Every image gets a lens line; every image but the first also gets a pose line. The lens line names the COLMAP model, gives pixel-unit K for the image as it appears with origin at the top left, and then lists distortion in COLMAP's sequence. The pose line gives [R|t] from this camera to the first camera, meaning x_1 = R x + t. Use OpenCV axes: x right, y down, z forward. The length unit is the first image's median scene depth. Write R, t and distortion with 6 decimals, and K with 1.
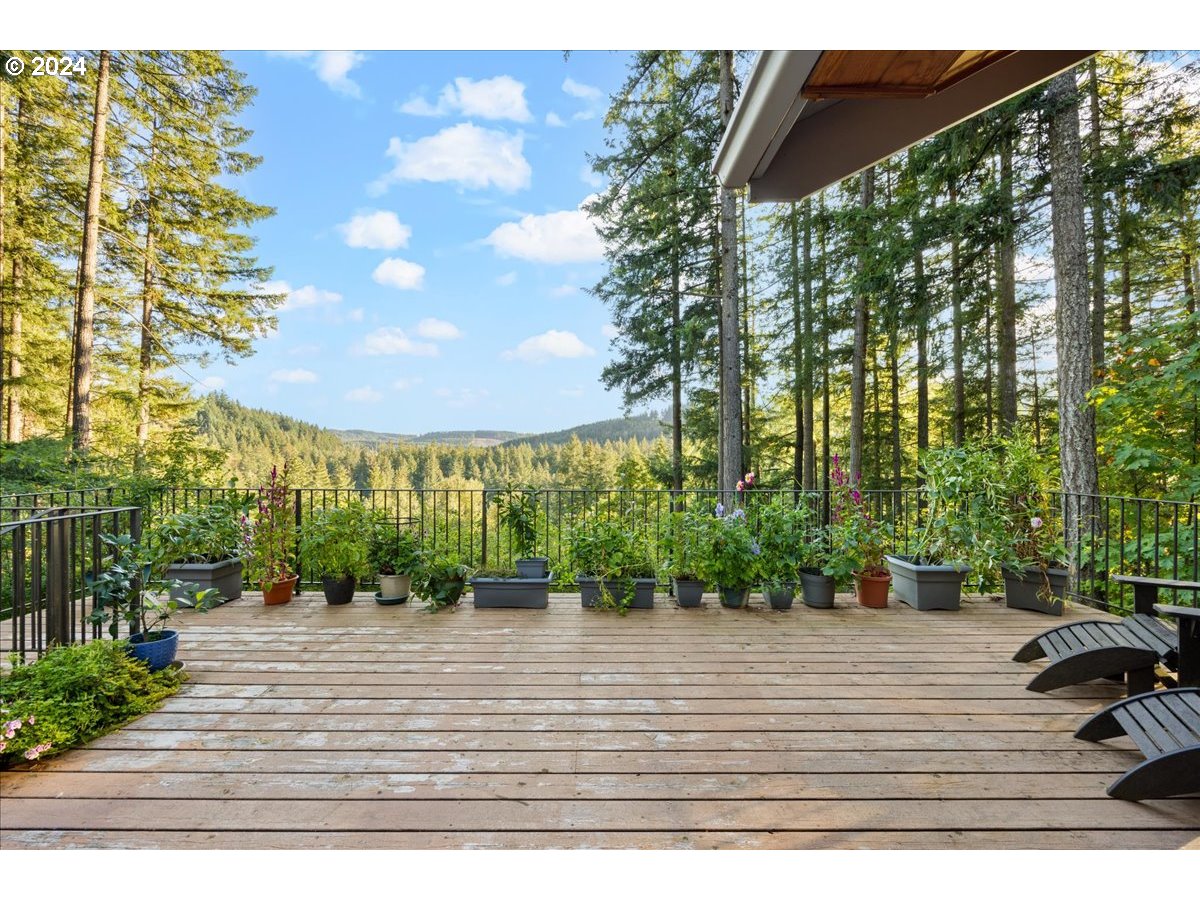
lens RADIAL K [[488.7, 0, 598.7], [0, 488.7, 451.2], [0, 0, 1]] dist [-0.003136, -0.000130]
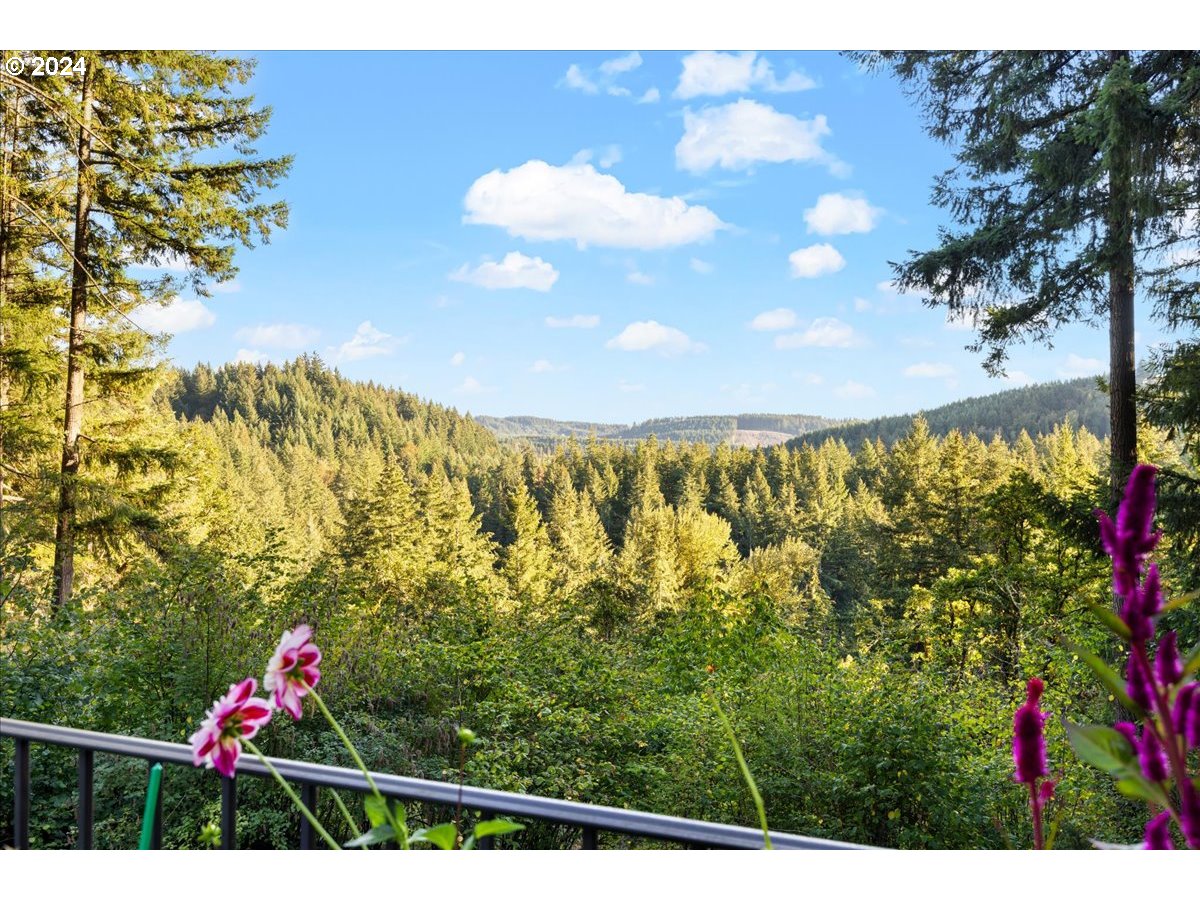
lens RADIAL K [[999.6, 0, 592.1], [0, 999.6, 442.4], [0, 0, 1]] dist [-0.010941, 0.006626]
pose [[0.923437, -0.003517, -0.383735, 0.073066], [-0.001868, 0.999905, -0.013659, 0.000130], [0.383746, 0.013330, 0.923342, 0.136348]]
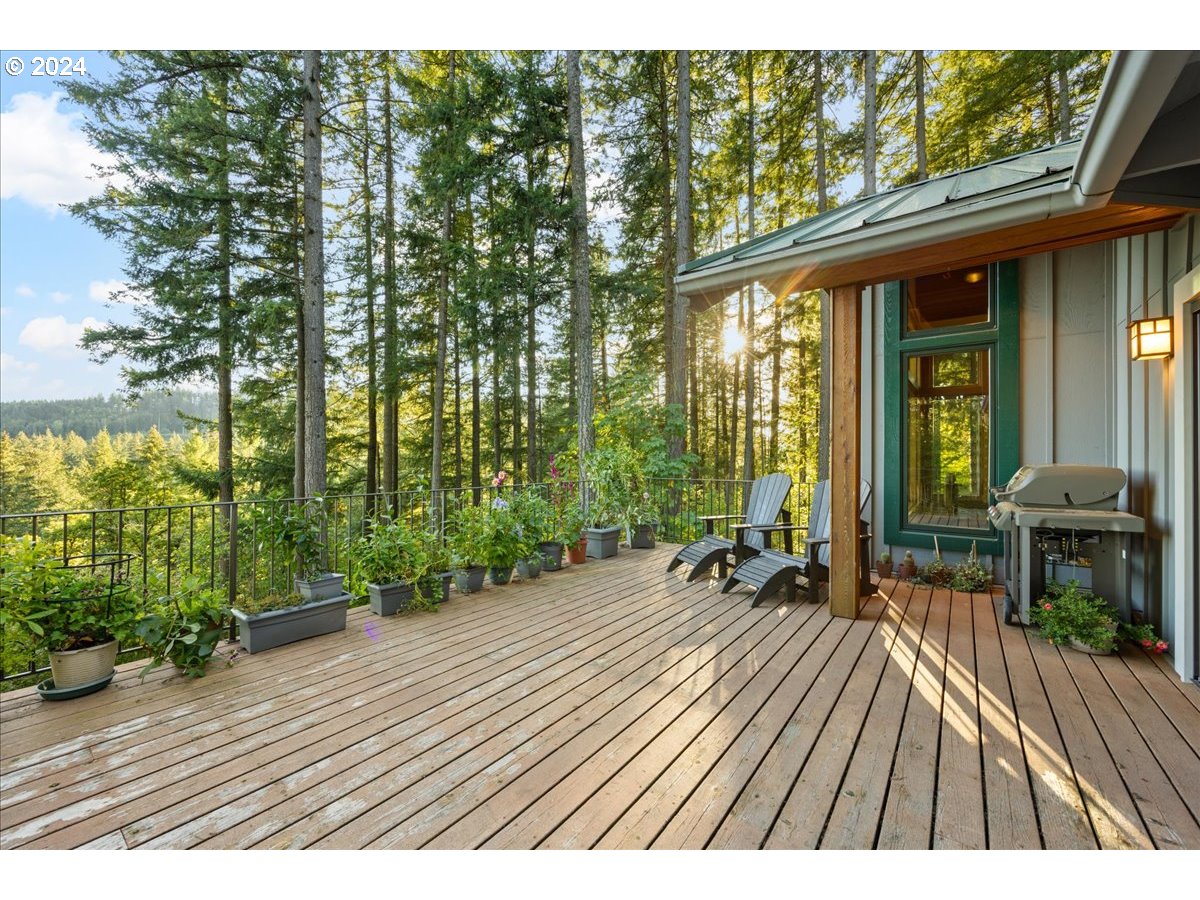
lens RADIAL K [[488.7, 0, 602.1], [0, 488.7, 451.8], [0, 0, 1]] dist [-0.003136, -0.000130]
pose [[0.603697, 0.001552, 0.797212, -0.098480], [-0.001559, 0.999998, -0.000767, -0.000239], [-0.797212, -0.000780, 0.603698, 0.017109]]
